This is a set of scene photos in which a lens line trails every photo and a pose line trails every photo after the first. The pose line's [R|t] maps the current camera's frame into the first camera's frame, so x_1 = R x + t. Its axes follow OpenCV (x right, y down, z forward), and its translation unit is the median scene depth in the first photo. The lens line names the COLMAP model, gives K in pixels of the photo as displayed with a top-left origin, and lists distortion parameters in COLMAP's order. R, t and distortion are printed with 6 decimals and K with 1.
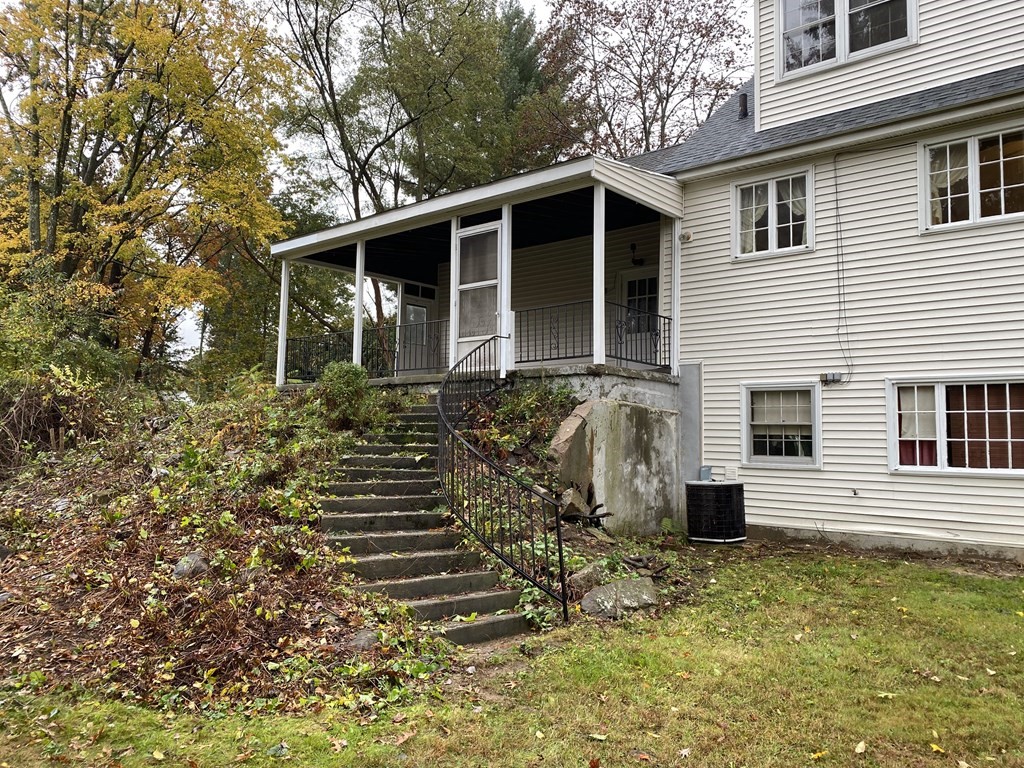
lens RADIAL K [[797.5, 0, 512.3], [0, 797.5, 386.1], [0, 0, 1]] dist [0.009466, -0.008899]
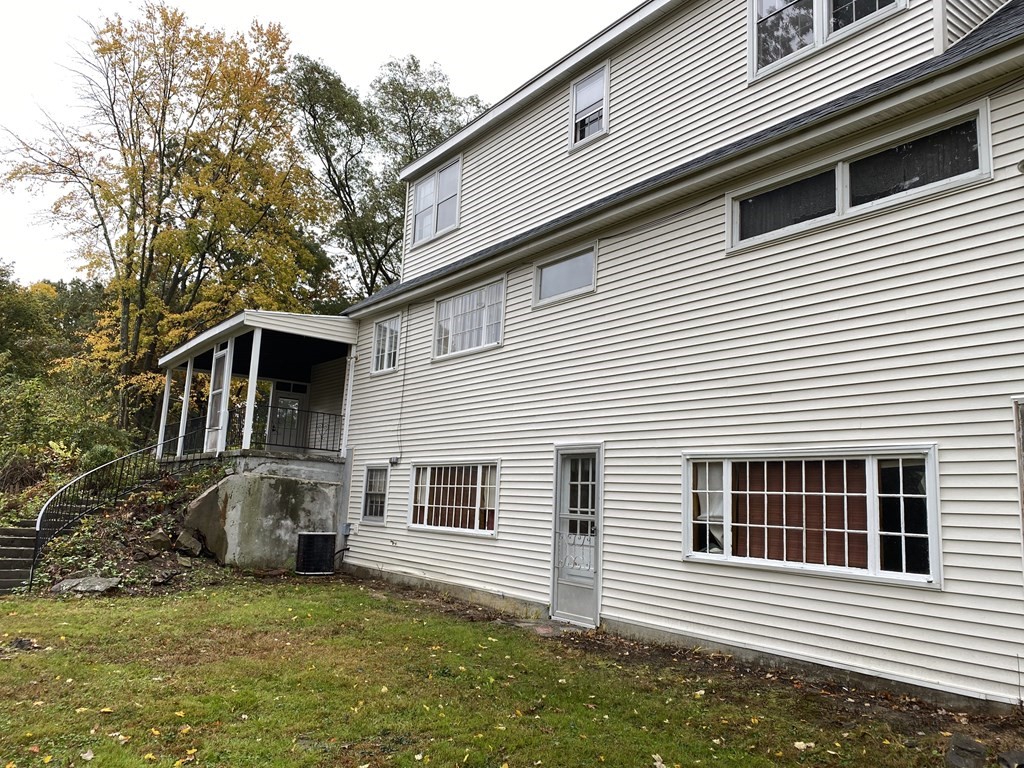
lens RADIAL K [[797.5, 0, 511.0], [0, 797.5, 380.3], [0, 0, 1]] dist [0.009466, -0.008899]
pose [[0.973066, -0.014785, -0.230054, 0.865399], [-0.005806, 0.996053, -0.088574, -0.025776], [0.230456, 0.087524, 0.969139, -0.305943]]
